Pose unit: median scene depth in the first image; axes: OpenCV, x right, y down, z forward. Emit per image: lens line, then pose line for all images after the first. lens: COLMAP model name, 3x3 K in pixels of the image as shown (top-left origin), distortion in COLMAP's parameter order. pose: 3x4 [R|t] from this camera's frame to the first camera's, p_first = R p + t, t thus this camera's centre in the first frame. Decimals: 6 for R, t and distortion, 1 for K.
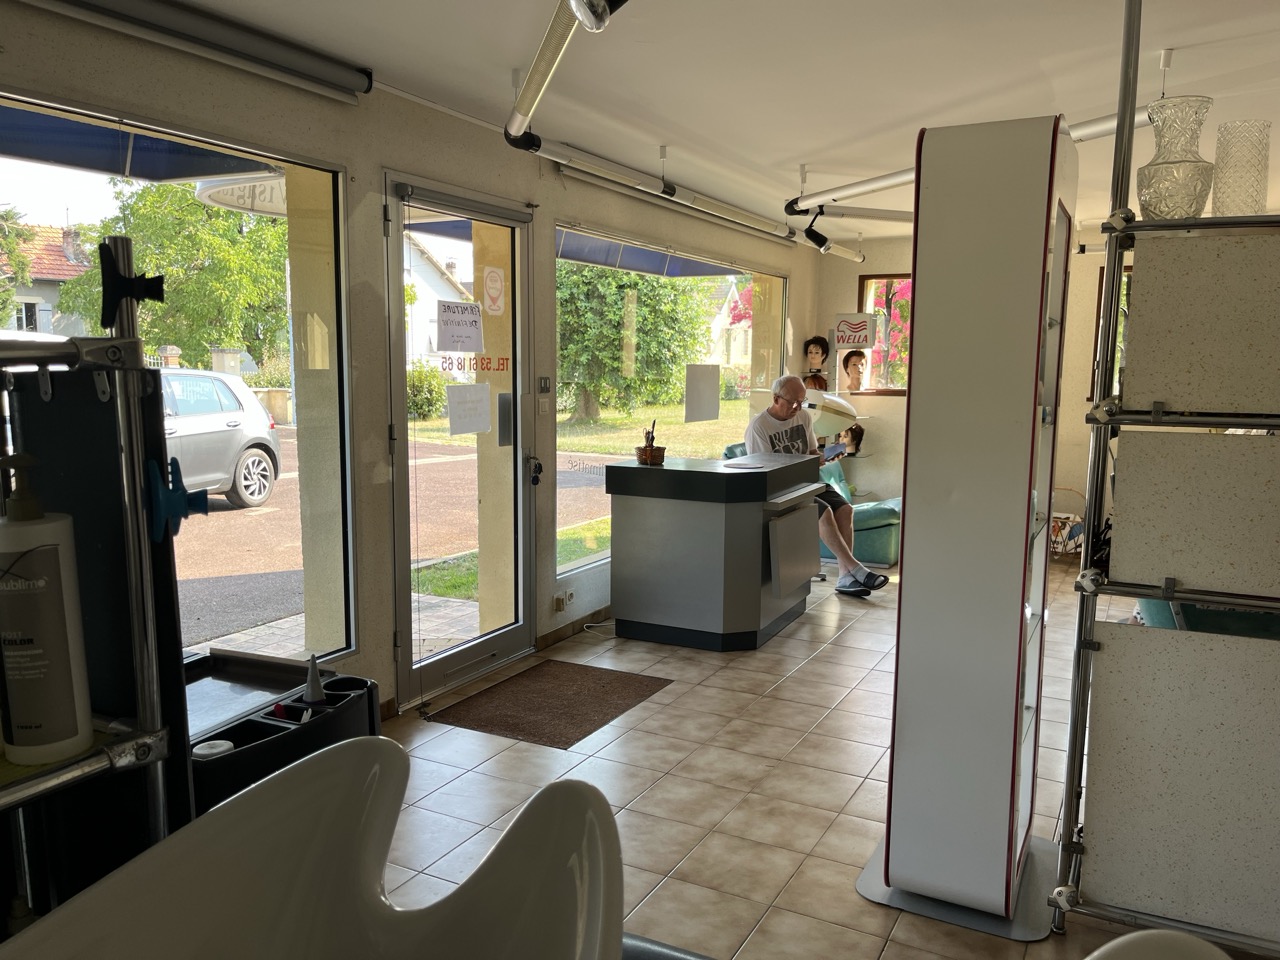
lens RADIAL K [[968.9, 0, 640.1], [0, 968.9, 483.9], [0, 0, 1]] dist [0.041141, -0.040672]
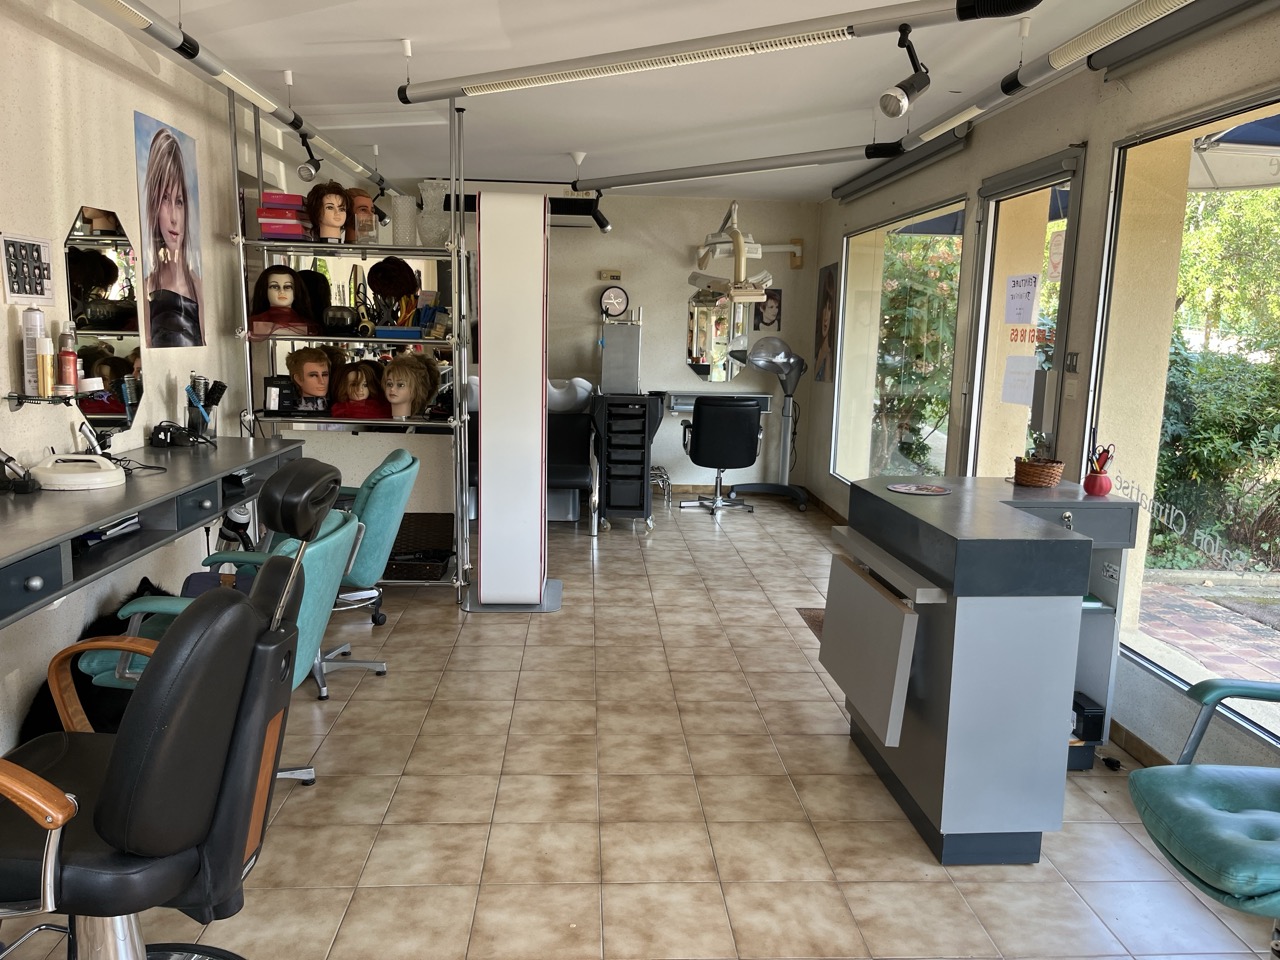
lens RADIAL K [[968.9, 0, 637.9], [0, 968.9, 482.9], [0, 0, 1]] dist [0.041141, -0.040672]
pose [[-0.851490, 0.061549, -0.520745, 0.821638], [-0.093525, 0.959338, 0.266314, -0.244035], [0.515962, 0.275467, -0.811111, 1.947157]]
